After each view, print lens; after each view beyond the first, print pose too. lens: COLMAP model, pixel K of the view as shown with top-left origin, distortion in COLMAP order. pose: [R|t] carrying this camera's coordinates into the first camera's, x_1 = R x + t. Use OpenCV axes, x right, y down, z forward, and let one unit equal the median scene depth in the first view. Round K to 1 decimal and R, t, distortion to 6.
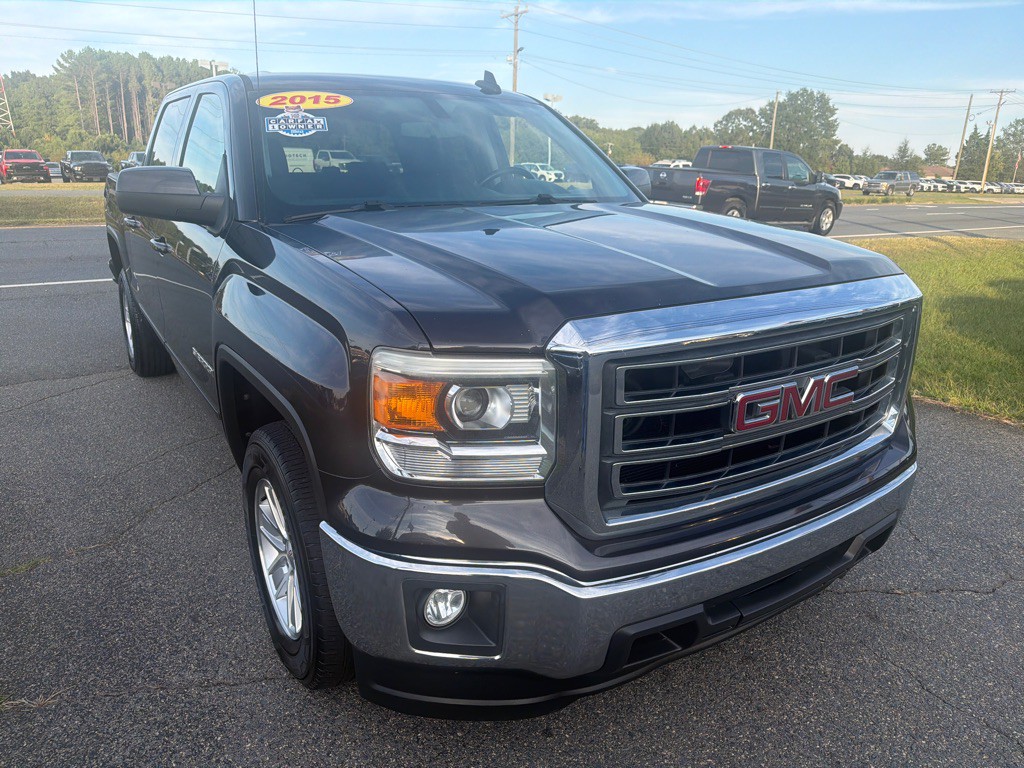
lens RADIAL K [[741.6, 0, 490.5], [0, 741.6, 384.1], [0, 0, 1]] dist [0.005776, -0.007787]
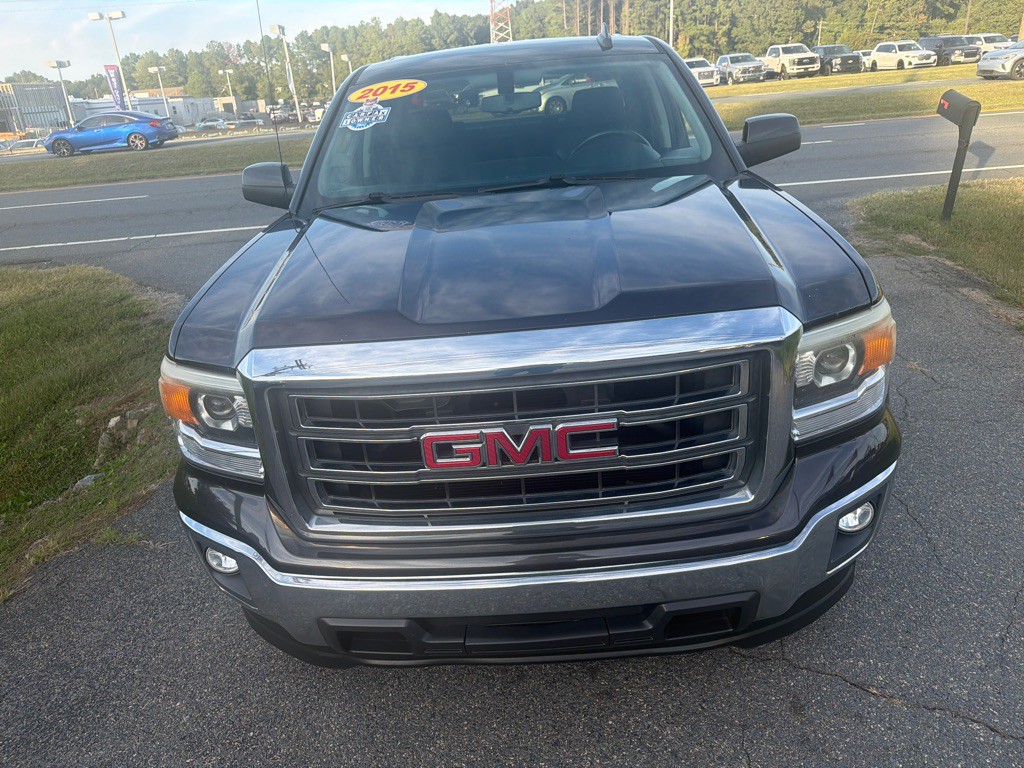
lens RADIAL K [[744.2, 0, 493.5], [0, 744.2, 385.0], [0, 0, 1]] dist [0.002175, -0.003750]
pose [[0.828627, 0.133688, -0.543603, 0.655410], [-0.066926, 0.987759, 0.140901, -0.136838], [0.555785, -0.080373, 0.827431, 0.156435]]
